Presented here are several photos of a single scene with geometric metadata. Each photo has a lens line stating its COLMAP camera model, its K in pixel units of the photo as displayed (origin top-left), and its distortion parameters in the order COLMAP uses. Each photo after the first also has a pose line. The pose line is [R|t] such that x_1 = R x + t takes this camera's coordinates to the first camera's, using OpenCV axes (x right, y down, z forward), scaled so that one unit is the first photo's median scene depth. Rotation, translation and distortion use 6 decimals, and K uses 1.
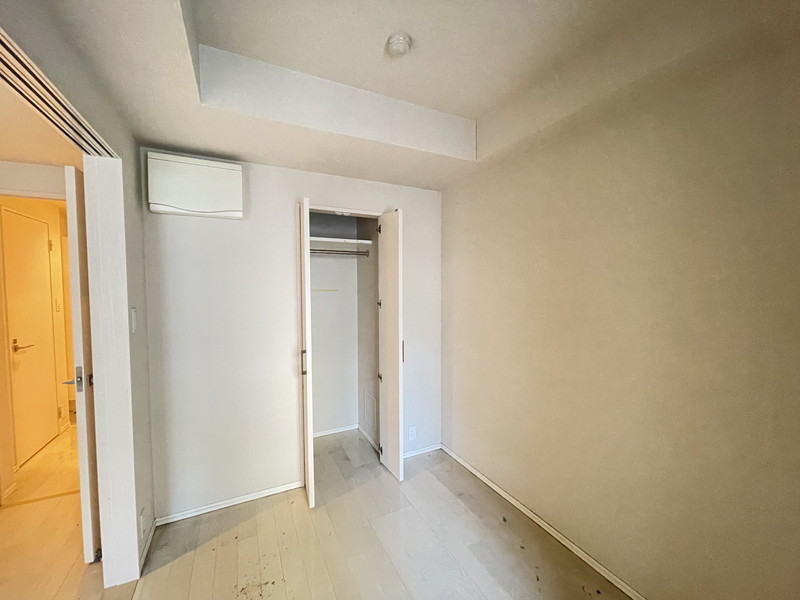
lens RADIAL K [[323.8, 0, 397.1], [0, 323.8, 296.5], [0, 0, 1]] dist [0.004456, 0.000872]
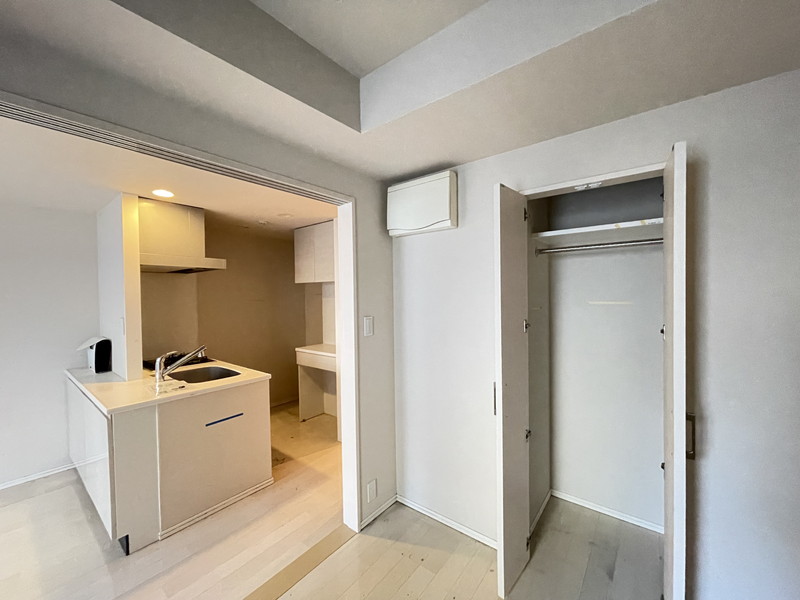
lens RADIAL K [[323.8, 0, 400.4], [0, 323.8, 303.2], [0, 0, 1]] dist [0.004456, 0.000872]
pose [[0.428020, 0.018566, -0.903578, 0.319080], [-0.024273, 0.999664, 0.009042, -0.026144], [0.903443, 0.018063, 0.428327, 0.483946]]
